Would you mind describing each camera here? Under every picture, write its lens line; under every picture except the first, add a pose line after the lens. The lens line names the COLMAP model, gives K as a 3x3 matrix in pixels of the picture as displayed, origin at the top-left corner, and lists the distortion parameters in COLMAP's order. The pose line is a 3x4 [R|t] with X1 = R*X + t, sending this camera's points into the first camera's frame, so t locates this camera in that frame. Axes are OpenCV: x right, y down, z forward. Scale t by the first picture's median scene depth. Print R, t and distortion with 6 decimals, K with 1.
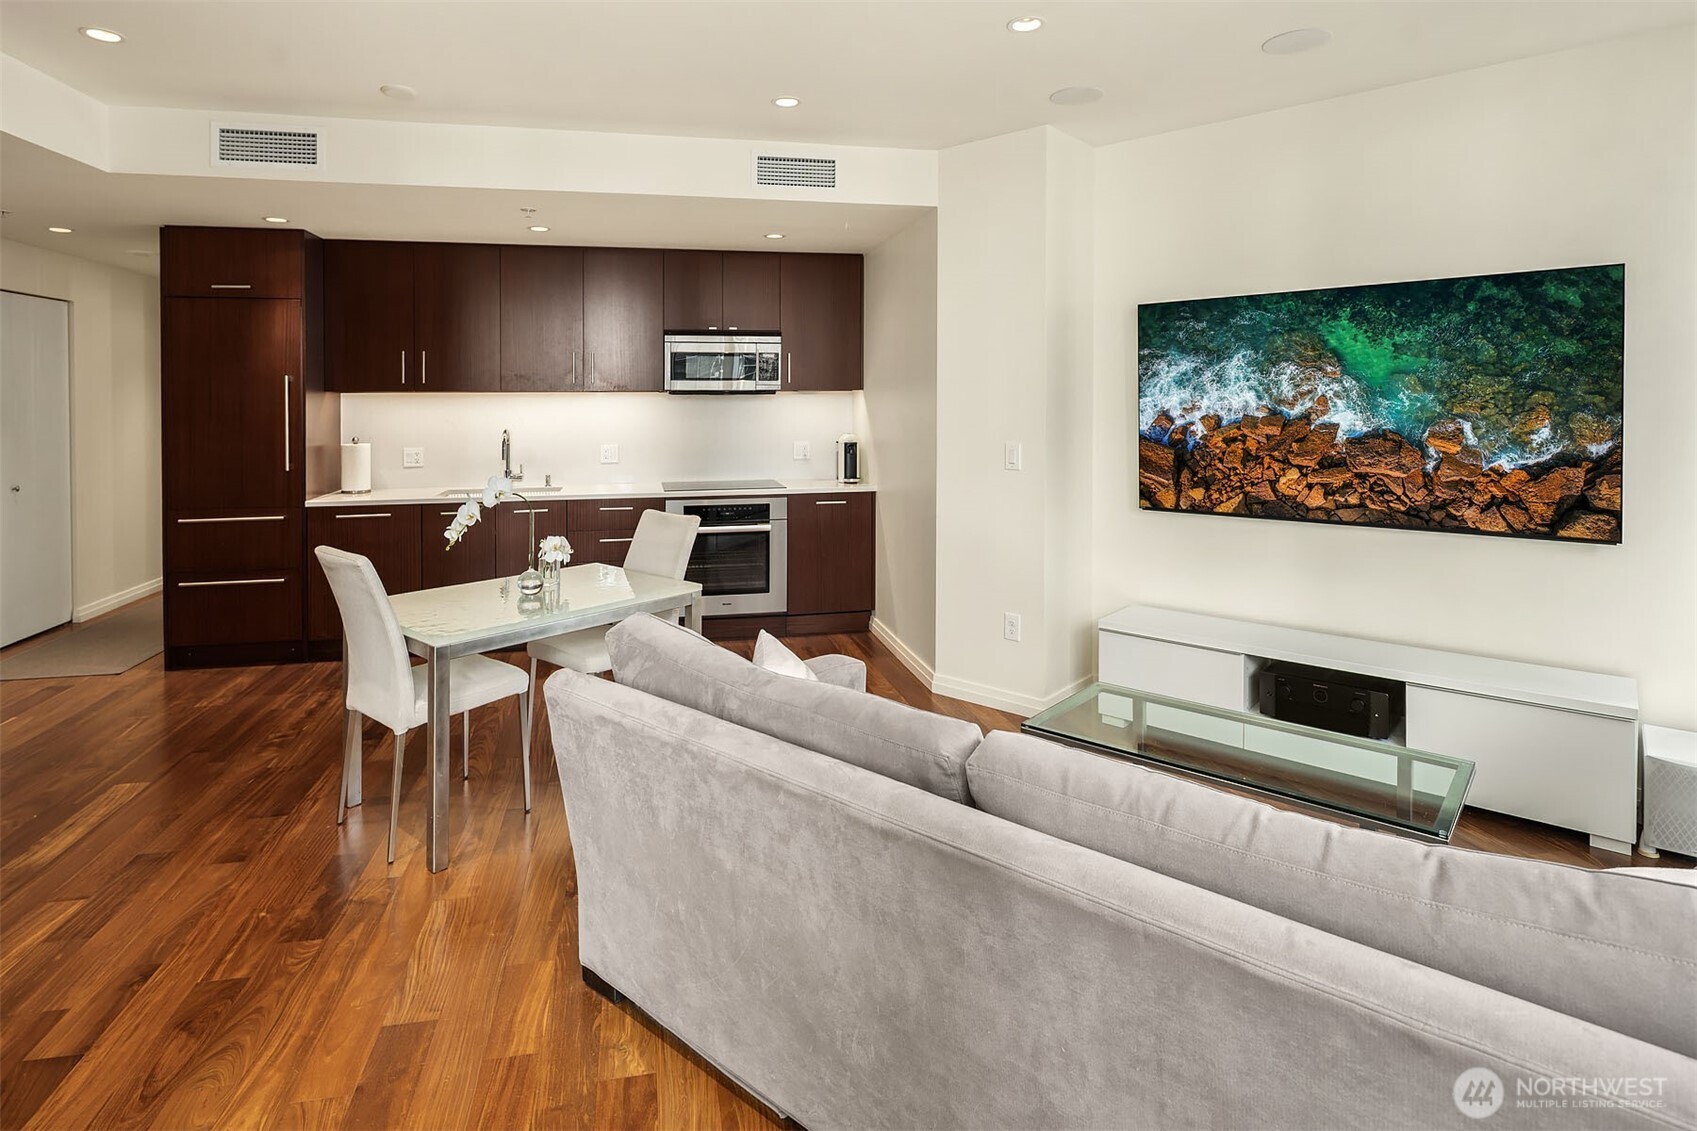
lens RADIAL K [[849.2, 0, 851.9], [0, 849.2, 430.3], [0, 0, 1]] dist [-0.000304, -0.000691]
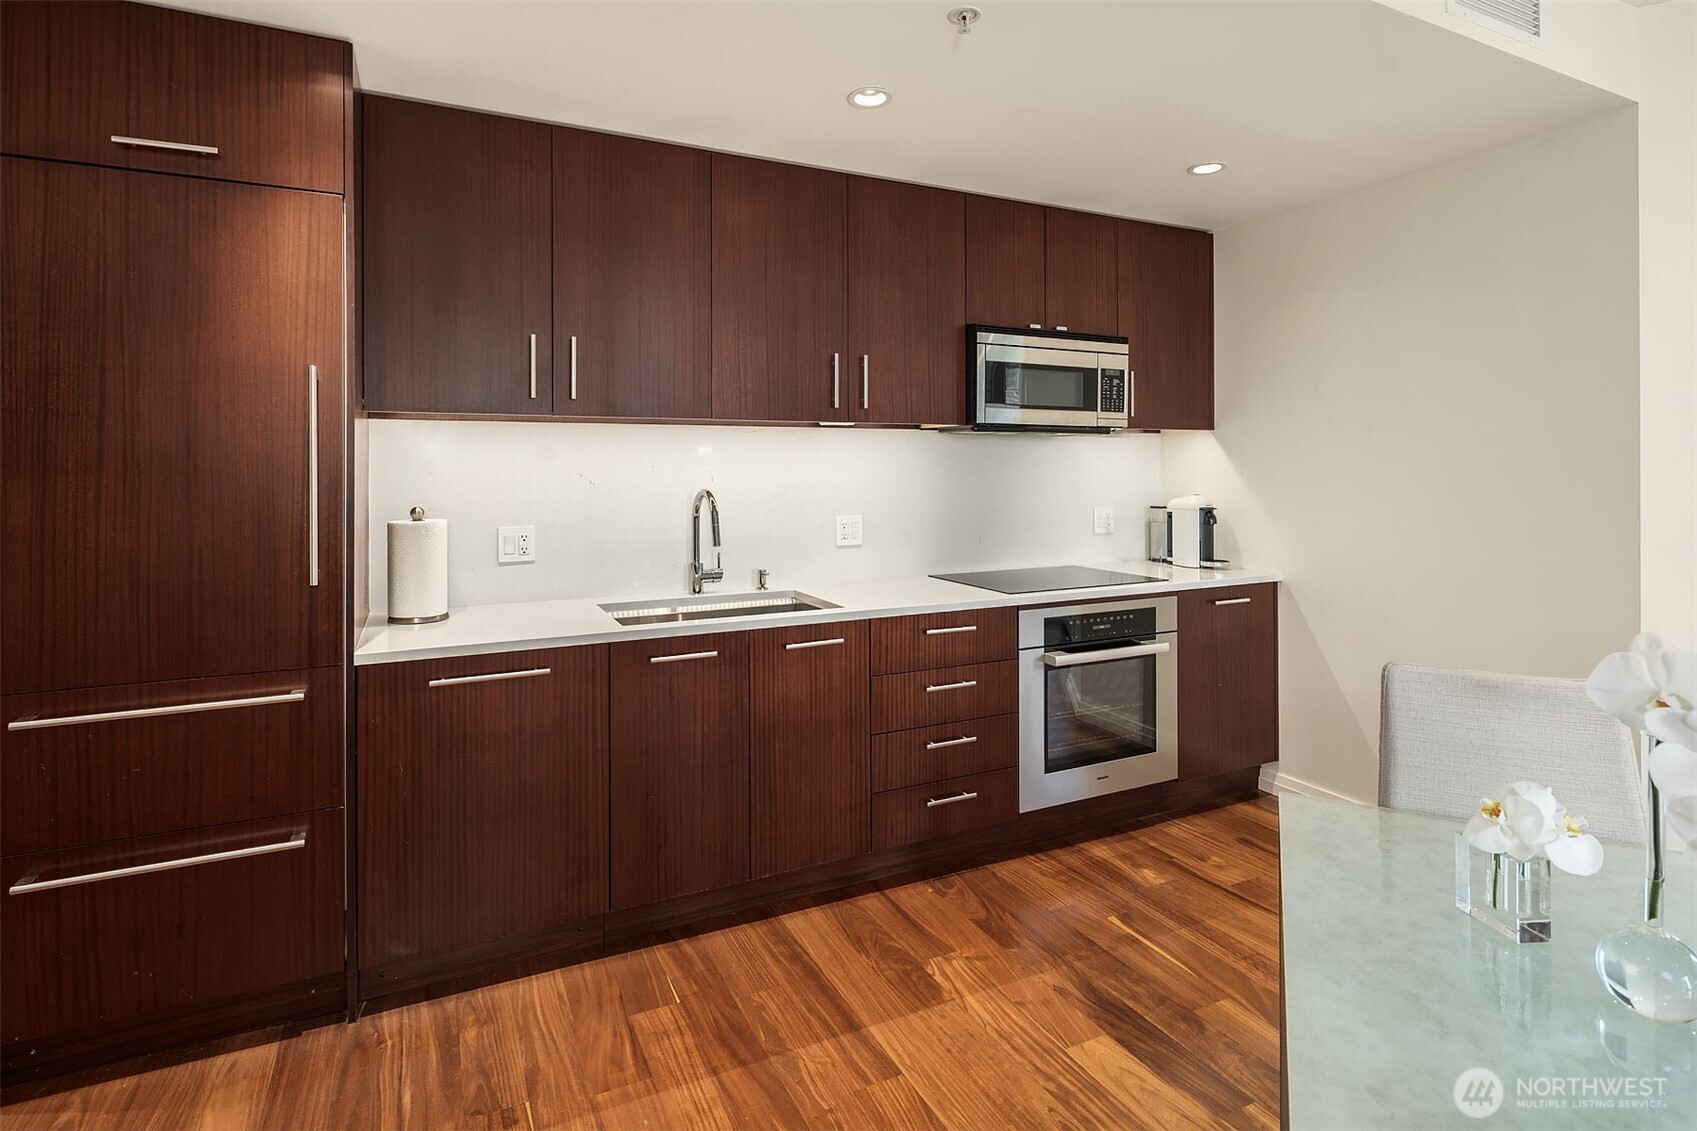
lens RADIAL K [[780.8, 0, 843.1], [0, 780.8, 472.8], [0, 0, 1]] dist [-0.002909, -0.001655]
pose [[0.963956, 0.004716, 0.266018, -0.450692], [-0.000919, 0.999896, -0.014396, -0.004022], [-0.266059, 0.013633, 0.963860, 0.486915]]
